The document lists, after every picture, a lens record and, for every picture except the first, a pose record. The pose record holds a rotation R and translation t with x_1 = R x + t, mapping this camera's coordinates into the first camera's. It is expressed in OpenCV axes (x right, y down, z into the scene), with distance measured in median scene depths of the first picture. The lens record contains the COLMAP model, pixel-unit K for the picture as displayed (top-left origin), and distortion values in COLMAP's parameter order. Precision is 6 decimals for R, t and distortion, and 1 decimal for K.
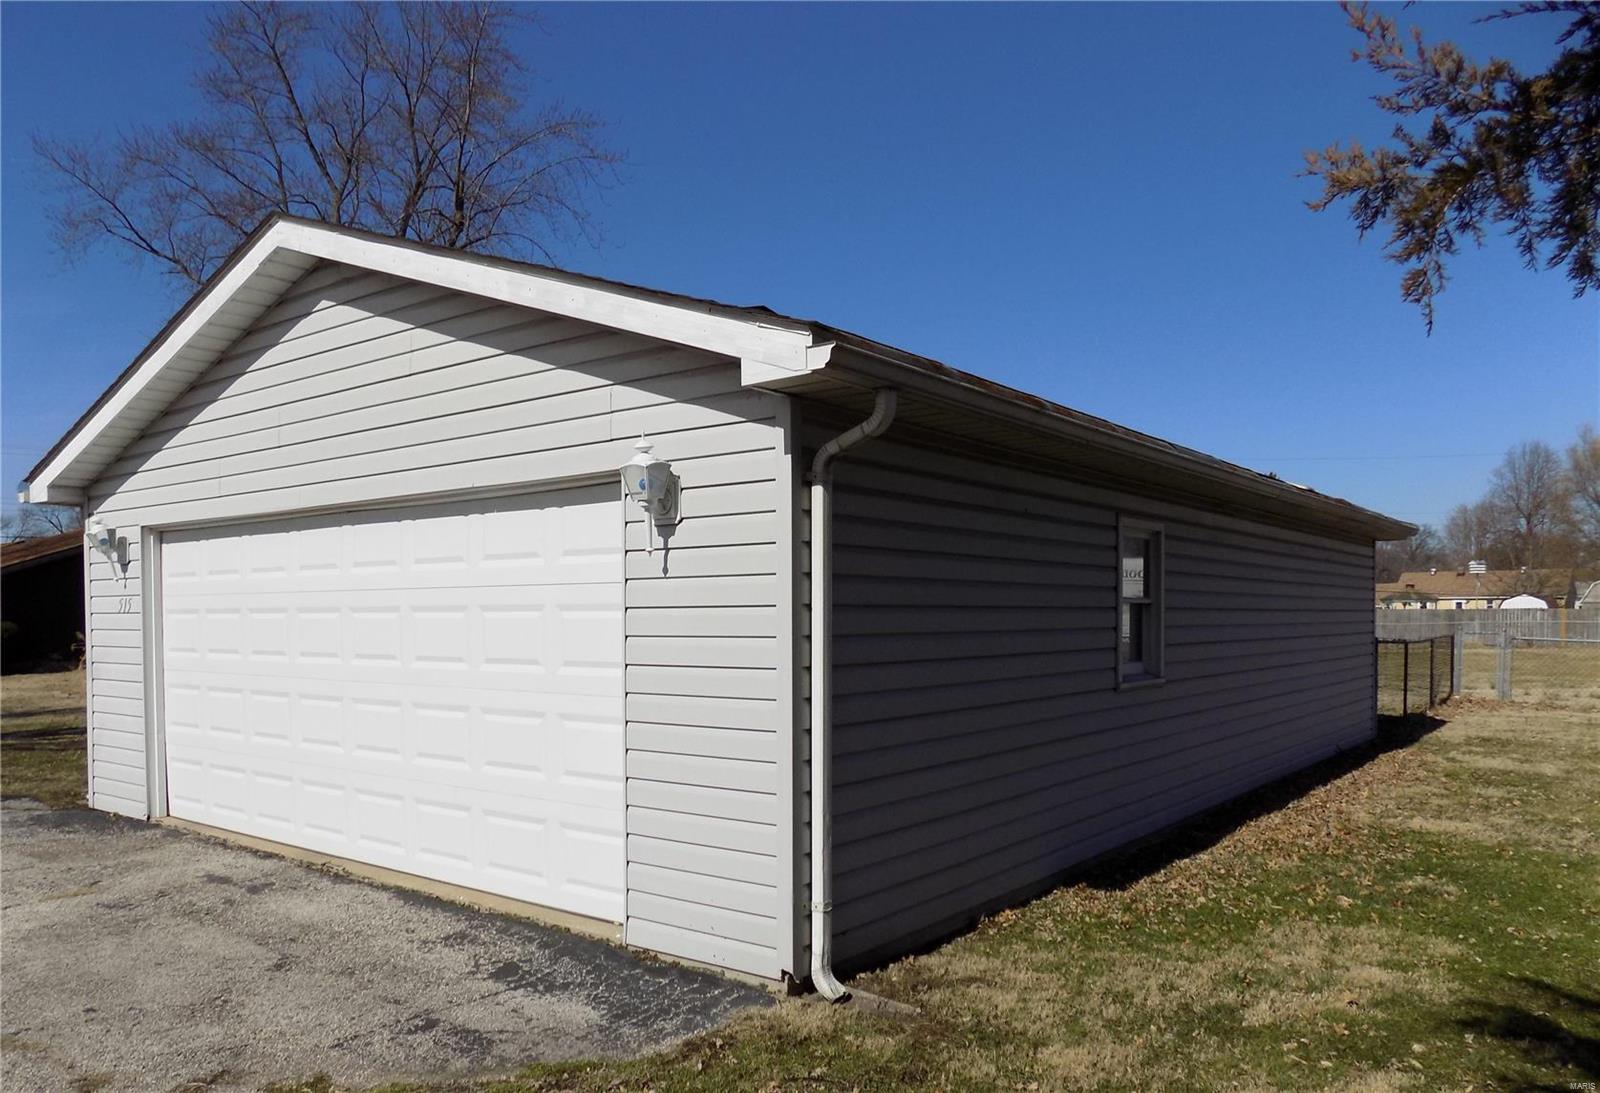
lens RADIAL K [[1156.2, 0, 791.3], [0, 1156.2, 539.7], [0, 0, 1]] dist [-0.015416, 0.000310]
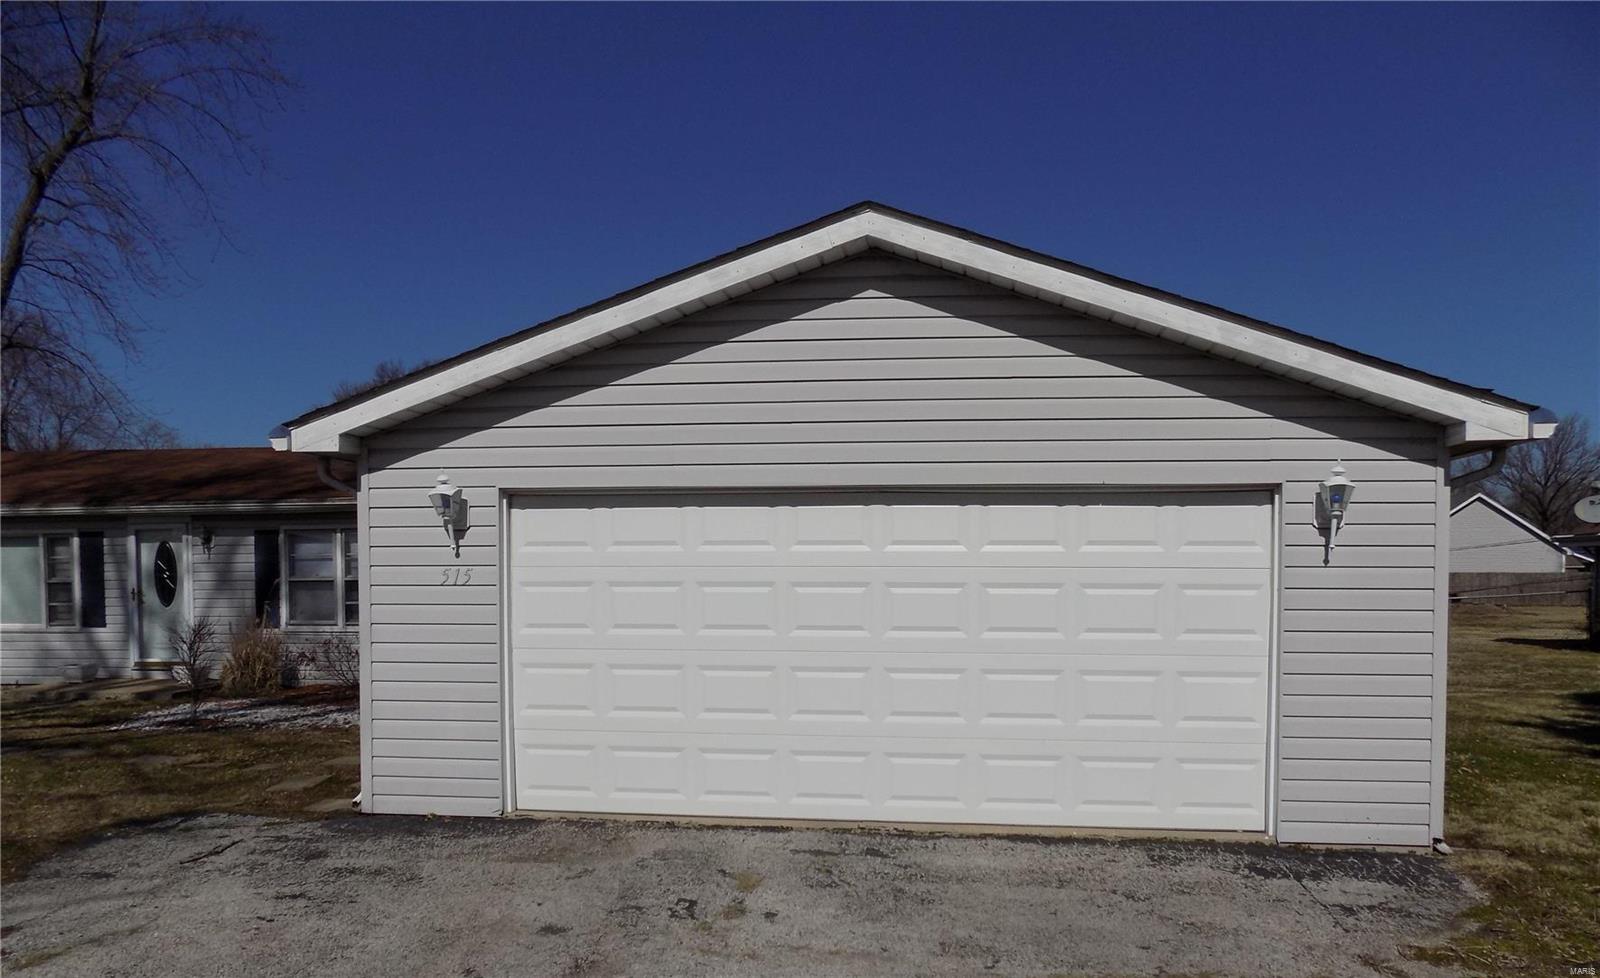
lens RADIAL K [[1170.8, 0, 802.9], [0, 1170.8, 494.9], [0, 0, 1]] dist [-0.007773, 0.006941]
pose [[0.843224, 0.029177, 0.536769, -1.267003], [-0.039942, 0.999166, 0.008436, -0.035549], [-0.536076, -0.028553, 0.843687, 0.164453]]
